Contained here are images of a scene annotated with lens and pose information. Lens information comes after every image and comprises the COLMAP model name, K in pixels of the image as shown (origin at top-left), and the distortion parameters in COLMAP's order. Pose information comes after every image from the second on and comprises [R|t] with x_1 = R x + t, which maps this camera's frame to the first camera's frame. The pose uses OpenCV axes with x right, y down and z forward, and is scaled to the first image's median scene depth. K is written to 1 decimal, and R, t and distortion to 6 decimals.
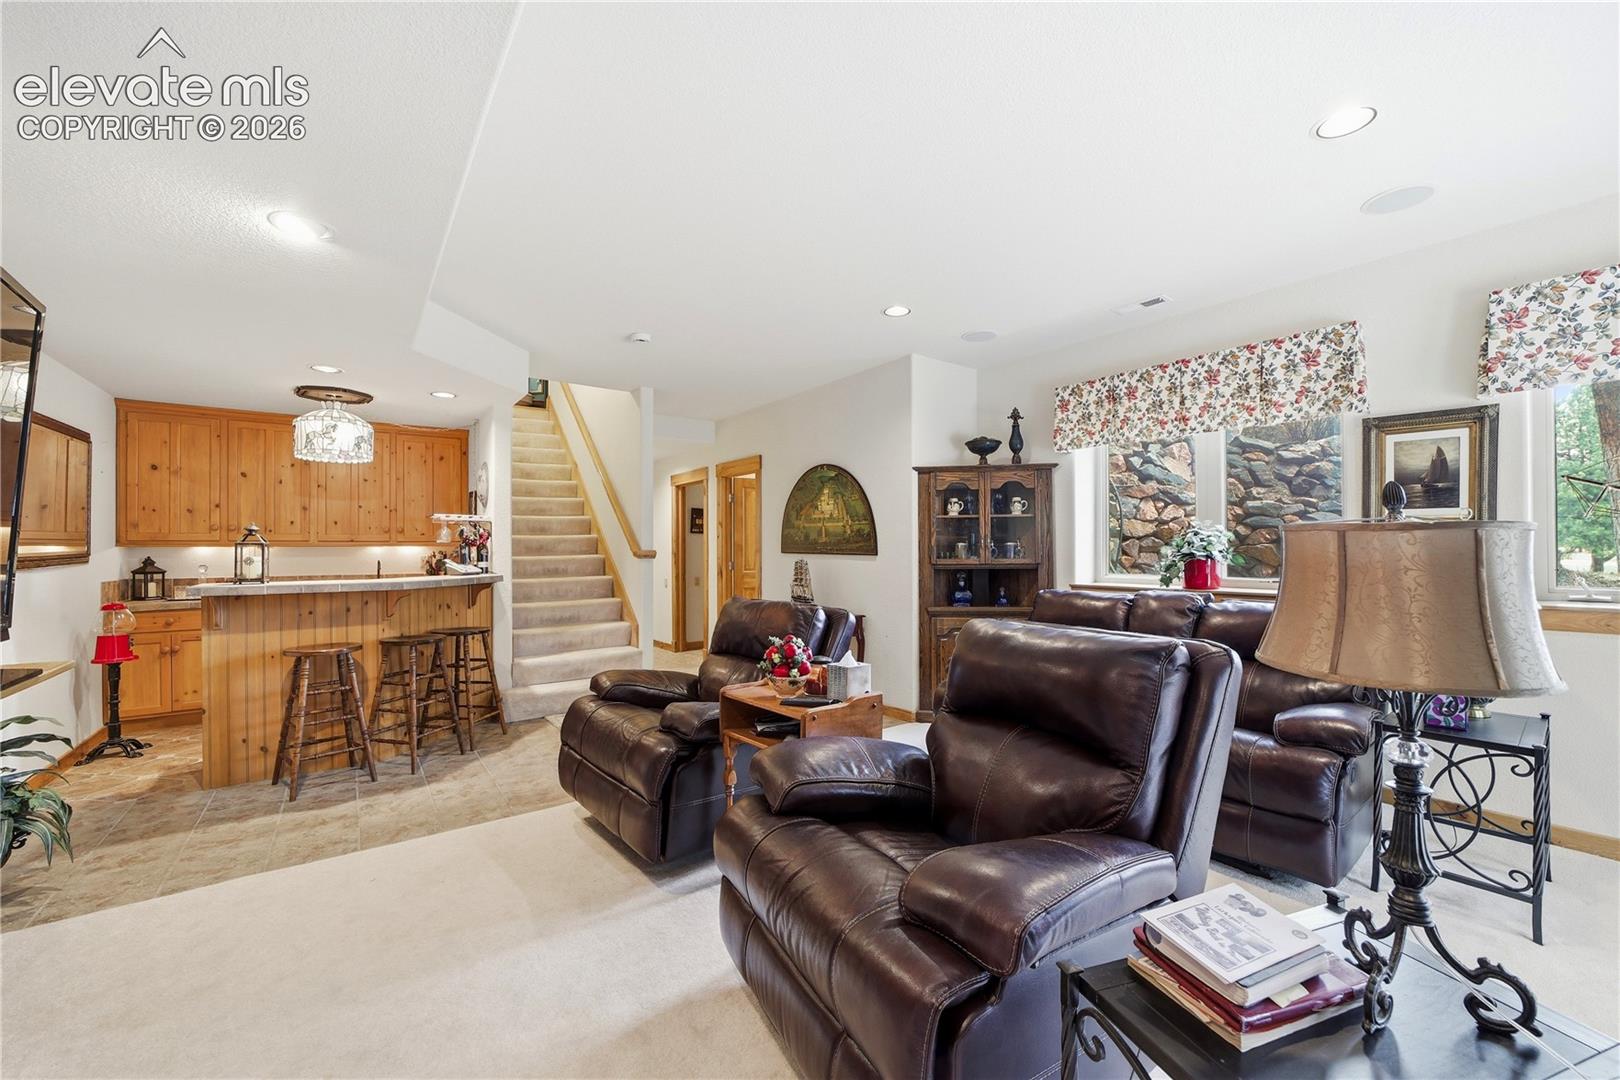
lens RADIAL K [[632.5, 0, 814.6], [0, 632.5, 543.7], [0, 0, 1]] dist [-0.018737, 0.000133]
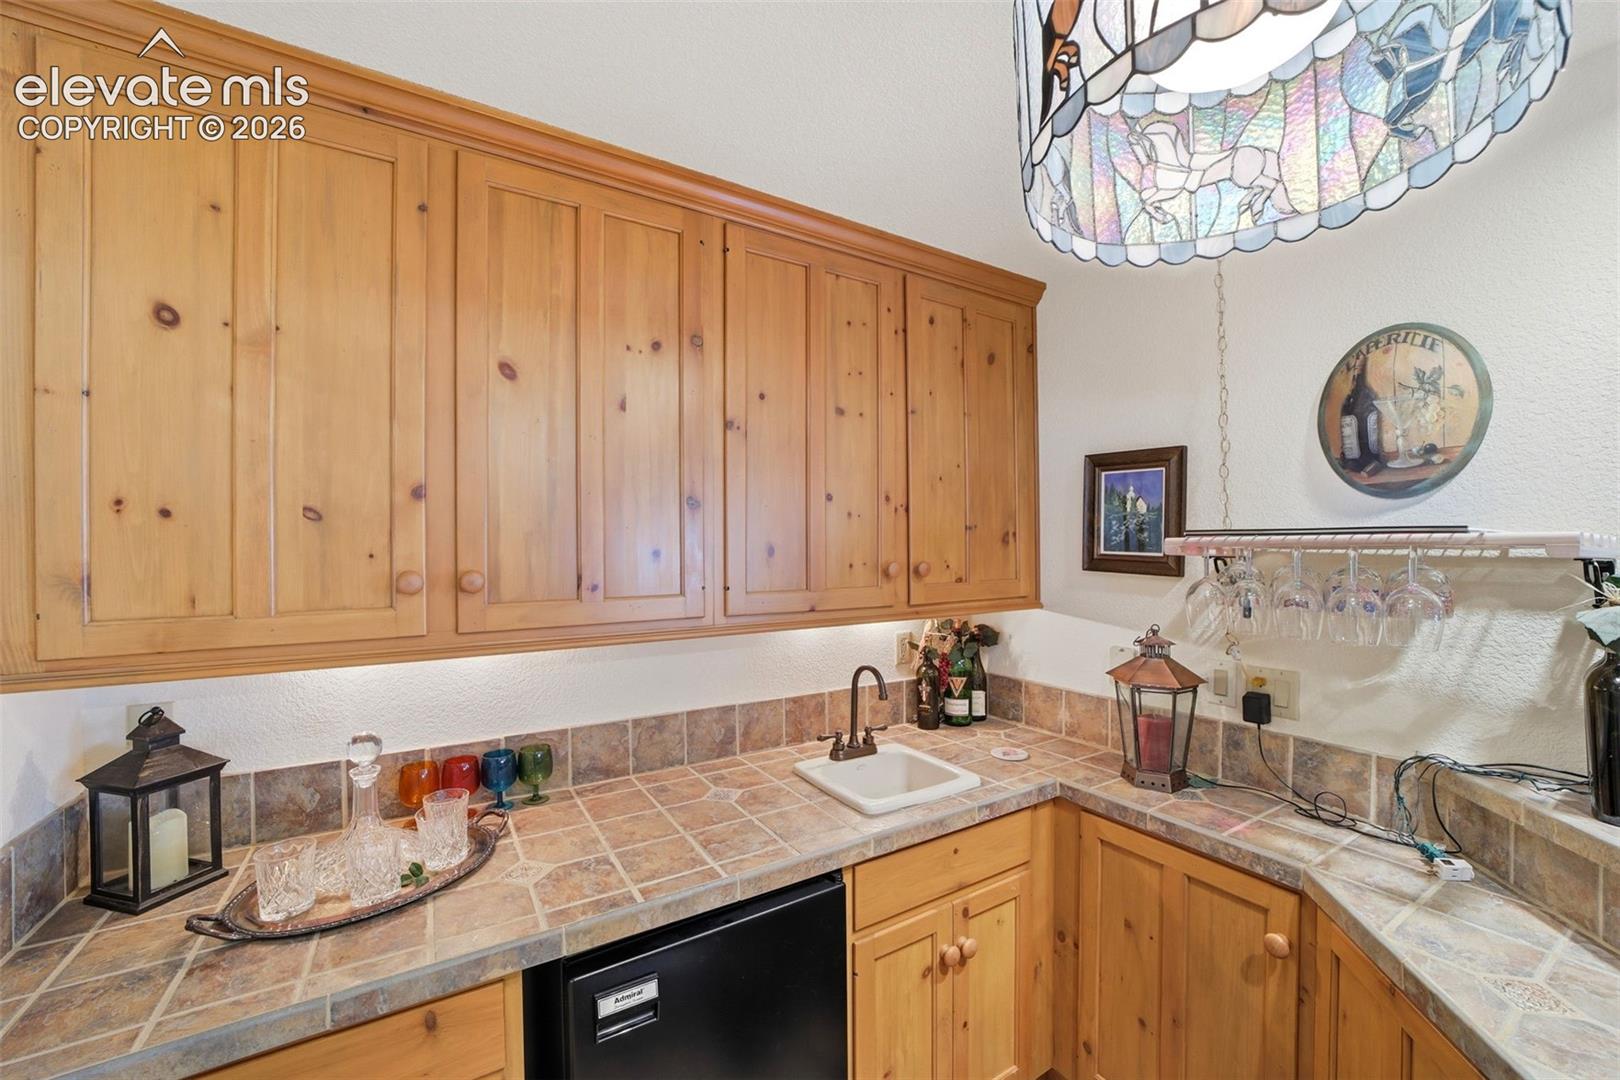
lens RADIAL K [[632.5, 0, 810.0], [0, 632.5, 545.5], [0, 0, 1]] dist [-0.018737, 0.000133]
pose [[0.995643, -0.002031, -0.093222, -0.801875], [0.002340, 0.999992, 0.003207, -0.041587], [0.093214, -0.003411, 0.995640, 0.785346]]
